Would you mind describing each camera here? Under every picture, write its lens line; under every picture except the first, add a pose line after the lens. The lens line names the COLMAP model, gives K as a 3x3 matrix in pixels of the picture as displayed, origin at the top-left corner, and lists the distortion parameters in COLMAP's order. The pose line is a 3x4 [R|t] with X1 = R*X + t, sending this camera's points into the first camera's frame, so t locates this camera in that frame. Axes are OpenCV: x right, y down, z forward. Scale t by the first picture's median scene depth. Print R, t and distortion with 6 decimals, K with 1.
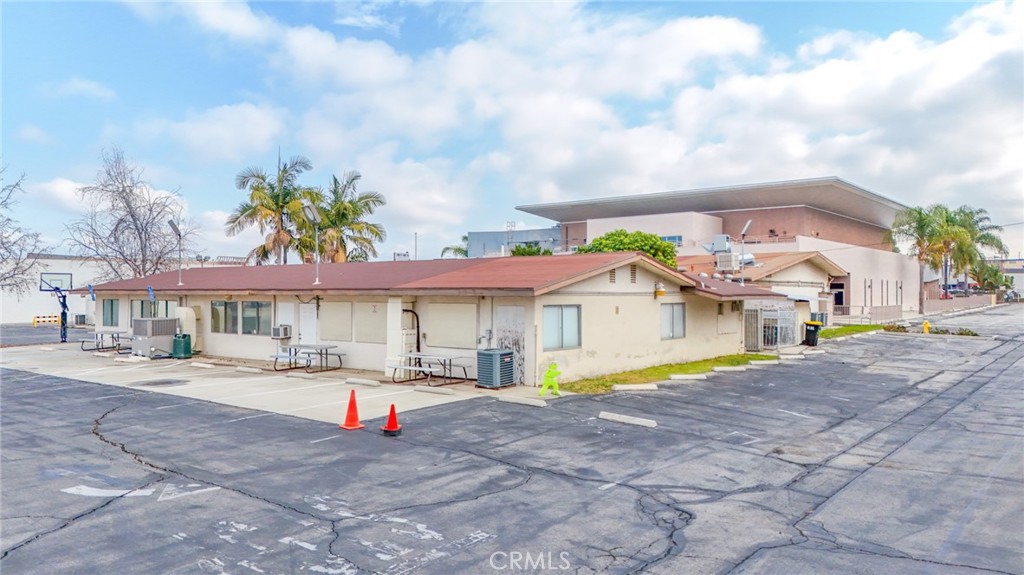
lens RADIAL K [[745.9, 0, 512.0], [0, 745.9, 291.6], [0, 0, 1]] dist [0.051857, -0.008739]
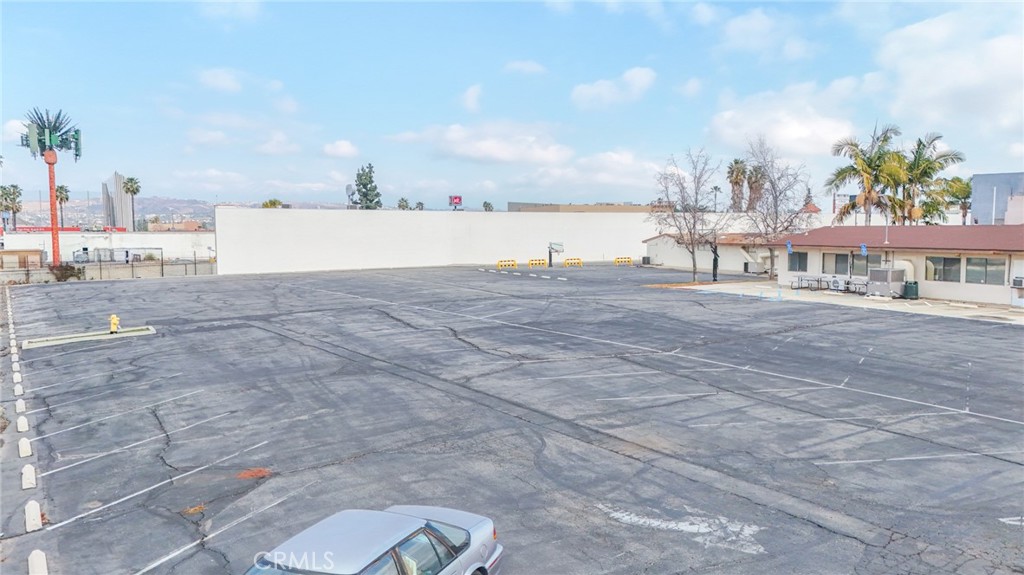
lens RADIAL K [[745.9, 0, 512.0], [0, 745.9, 291.6], [0, 0, 1]] dist [0.051857, -0.008739]
pose [[0.891977, 0.035825, -0.450660, -0.457736], [0.002361, 0.996472, 0.083887, -0.039960], [0.452076, -0.075889, 0.888745, -0.529889]]
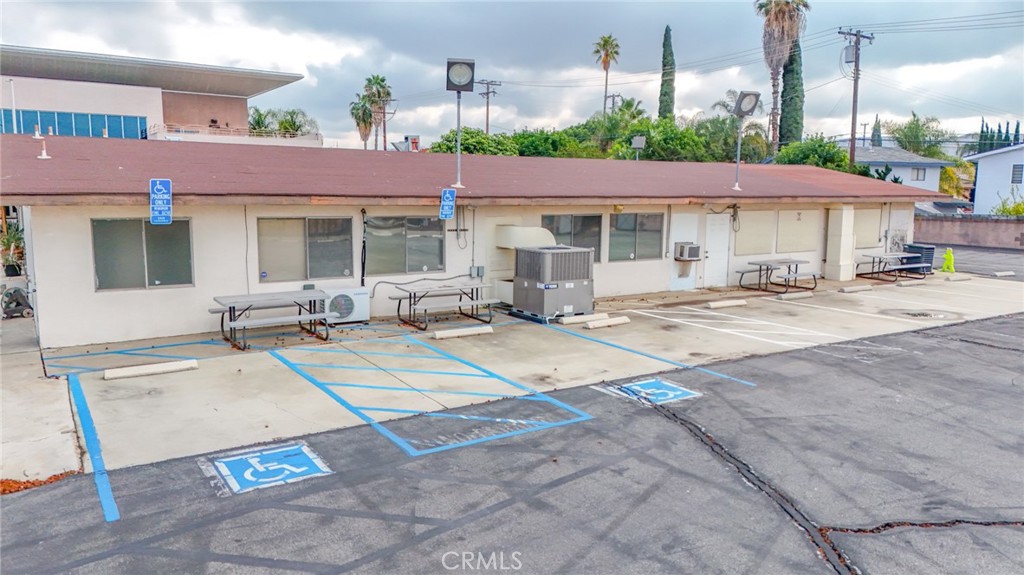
lens RADIAL K [[745.9, 0, 512.0], [0, 745.9, 291.6], [0, 0, 1]] dist [0.051857, -0.008739]
pose [[0.332013, -0.125598, 0.934876, -1.010572], [-0.009019, 0.990628, 0.136292, -0.008630], [-0.943232, -0.053683, 0.327769, 0.840523]]
